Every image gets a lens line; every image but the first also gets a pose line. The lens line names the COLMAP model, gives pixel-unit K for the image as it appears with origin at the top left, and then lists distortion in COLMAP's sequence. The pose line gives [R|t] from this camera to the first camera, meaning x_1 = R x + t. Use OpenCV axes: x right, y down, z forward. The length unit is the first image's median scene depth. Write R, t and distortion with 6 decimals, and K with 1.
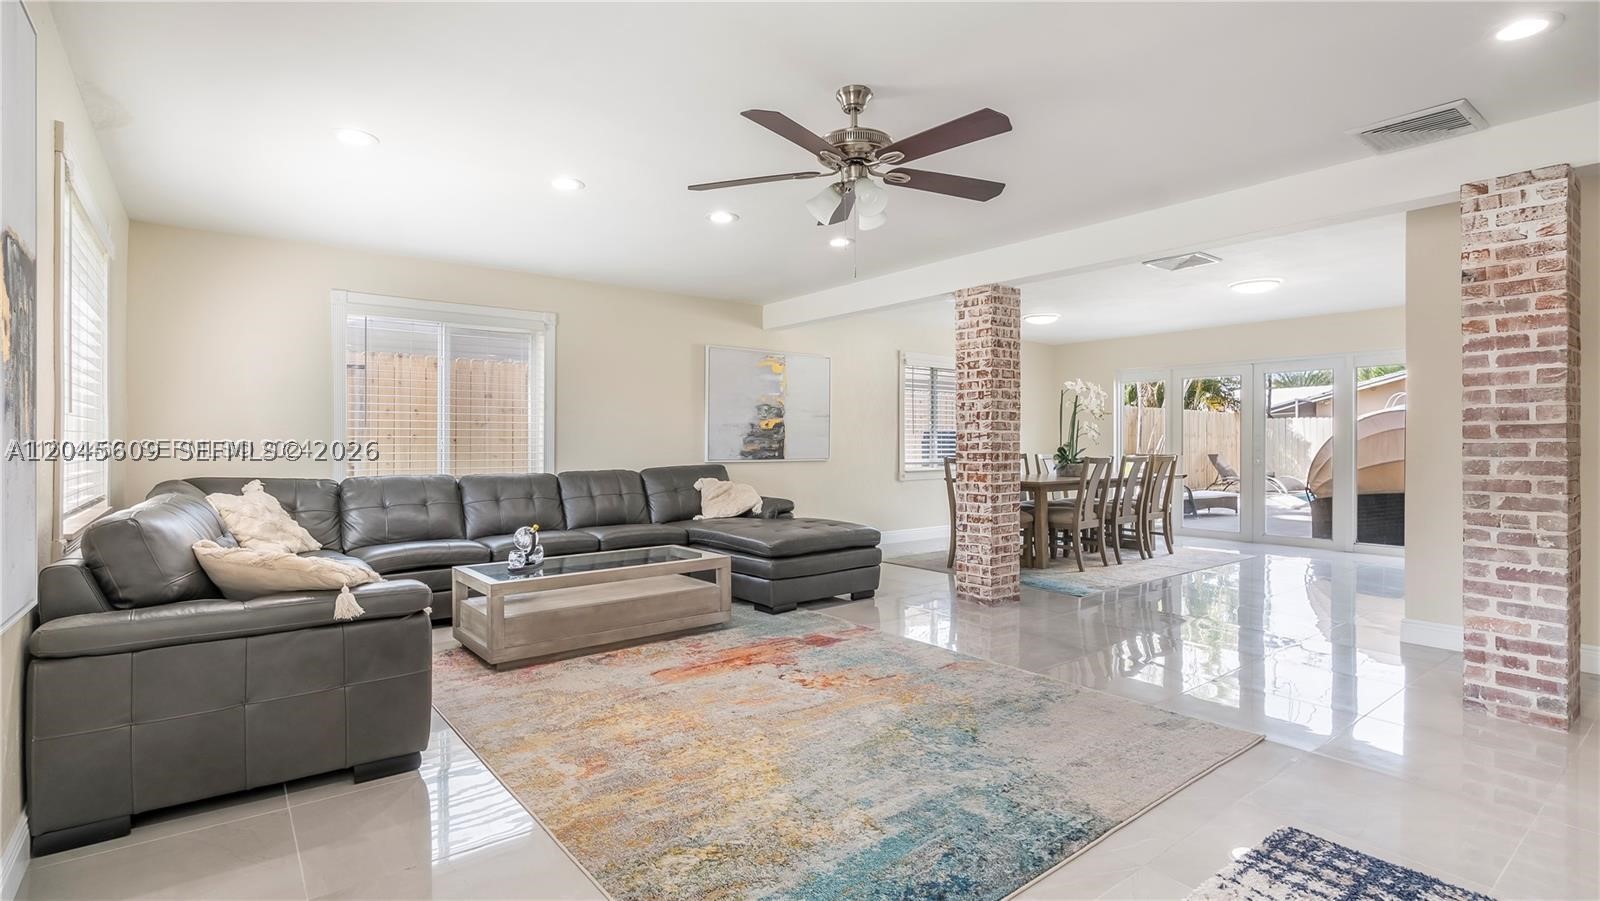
lens RADIAL K [[747.4, 0, 800.0], [0, 747.4, 450.5], [0, 0, 1]] dist [-0.002430, -0.000261]
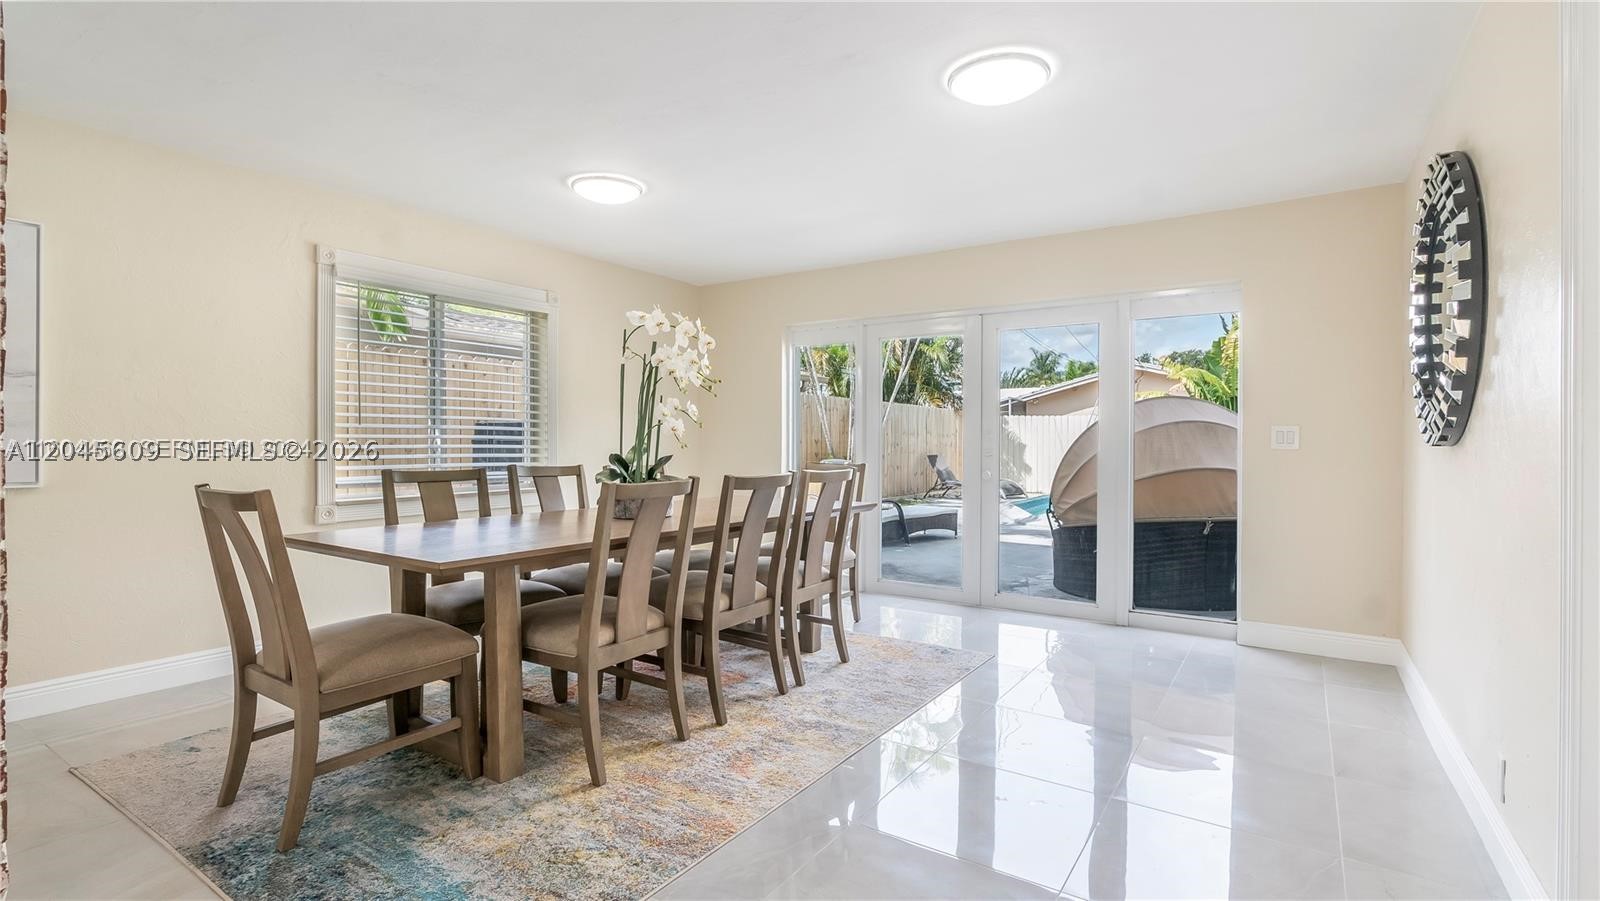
lens RADIAL K [[747.4, 0, 800.0], [0, 747.4, 450.5], [0, 0, 1]] dist [-0.002430, -0.000261]
pose [[0.948108, -0.005939, 0.317893, 0.287275], [0.005997, 0.999982, 0.000797, -0.004497], [-0.317892, 0.001151, 0.948126, 0.492433]]
